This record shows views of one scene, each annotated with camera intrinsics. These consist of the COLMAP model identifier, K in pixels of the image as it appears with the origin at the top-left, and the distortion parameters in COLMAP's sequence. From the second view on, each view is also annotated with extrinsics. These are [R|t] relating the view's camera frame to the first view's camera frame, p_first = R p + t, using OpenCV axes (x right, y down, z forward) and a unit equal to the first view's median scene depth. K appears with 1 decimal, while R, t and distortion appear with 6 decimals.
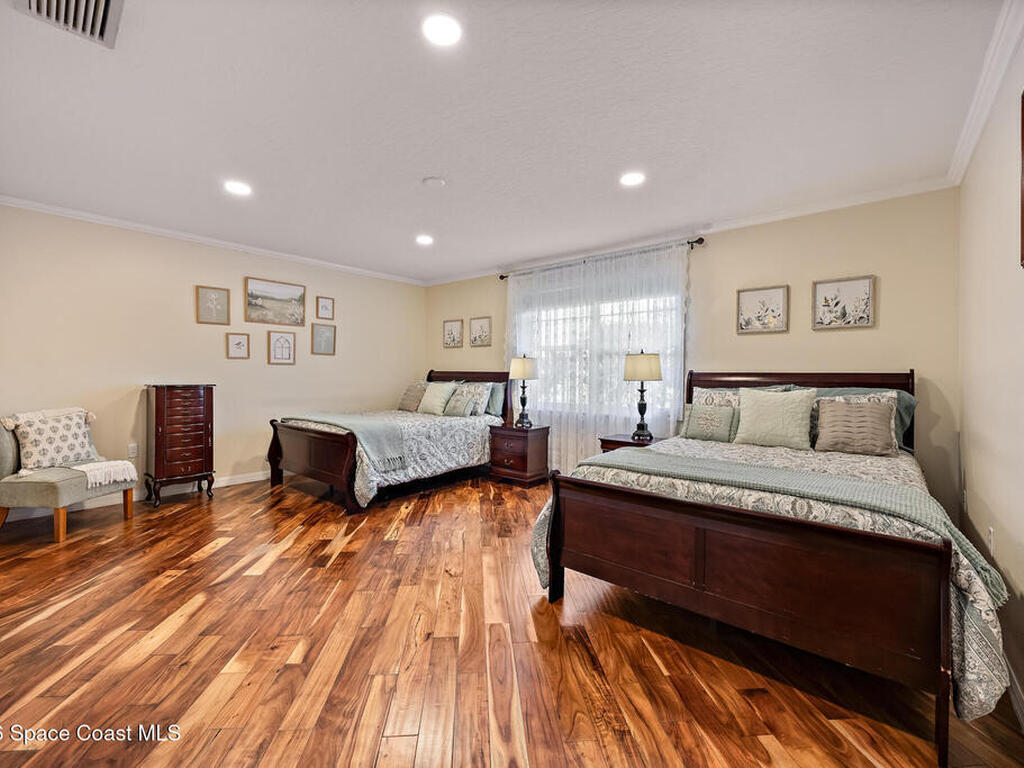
lens RADIAL K [[440.1, 0, 506.2], [0, 440.1, 390.5], [0, 0, 1]] dist [-0.002074, -0.000355]
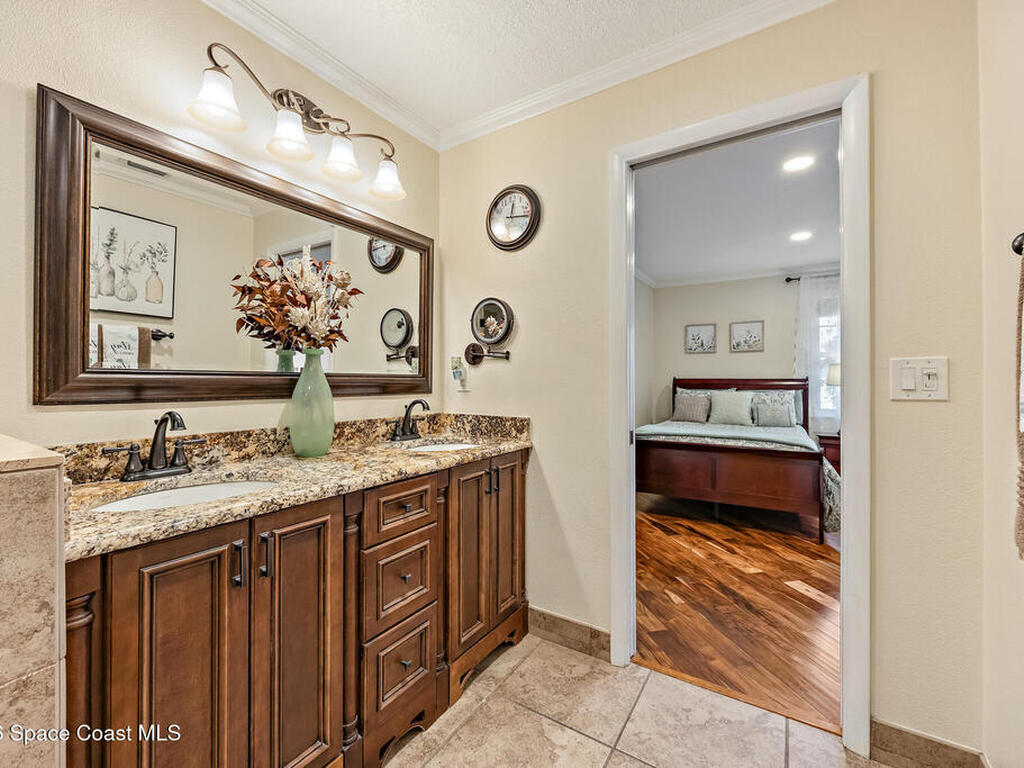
lens RADIAL K [[438.8, 0, 511.0], [0, 438.8, 378.8], [0, 0, 1]] dist [-0.000216, 0.000025]
pose [[0.990575, -0.006354, 0.136825, -1.158067], [0.012361, 0.998994, -0.043096, -0.012303], [-0.136413, 0.044381, 0.989657, 0.227390]]
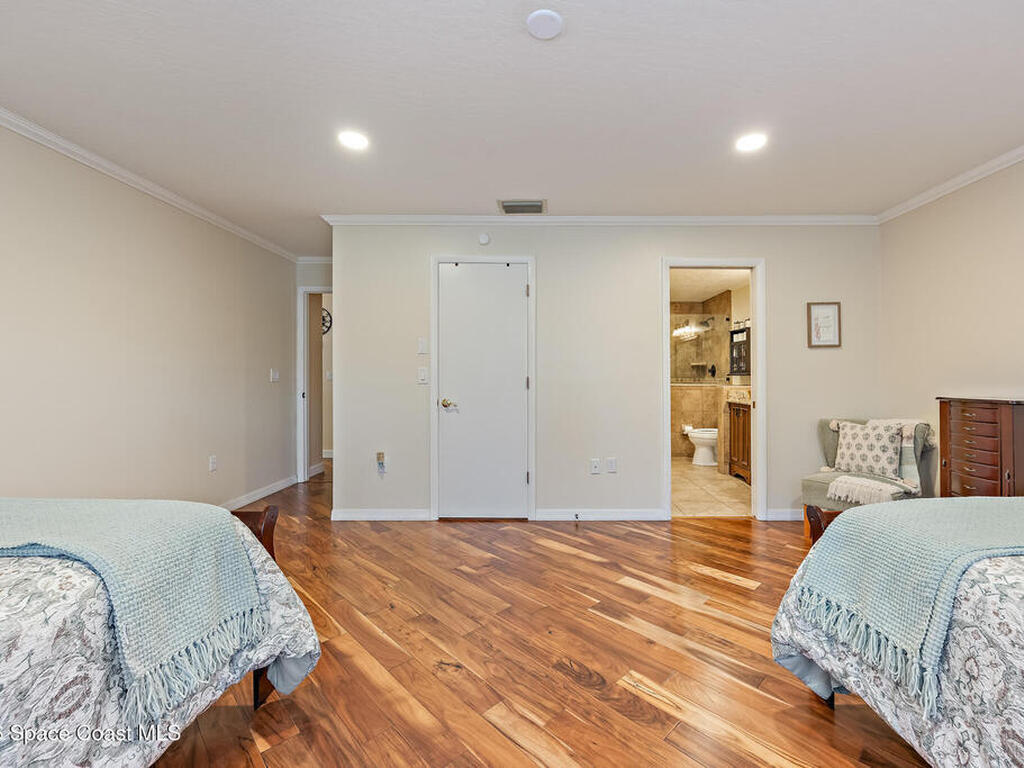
lens RADIAL K [[399.3, 0, 514.9], [0, 399.3, 380.0], [0, 0, 1]] dist [-0.000519, -0.000056]
pose [[-0.752474, -0.006844, -0.658587, 0.159445], [-0.027847, 0.999382, 0.021431, -0.037697], [0.658033, 0.034466, -0.752200, 1.147696]]
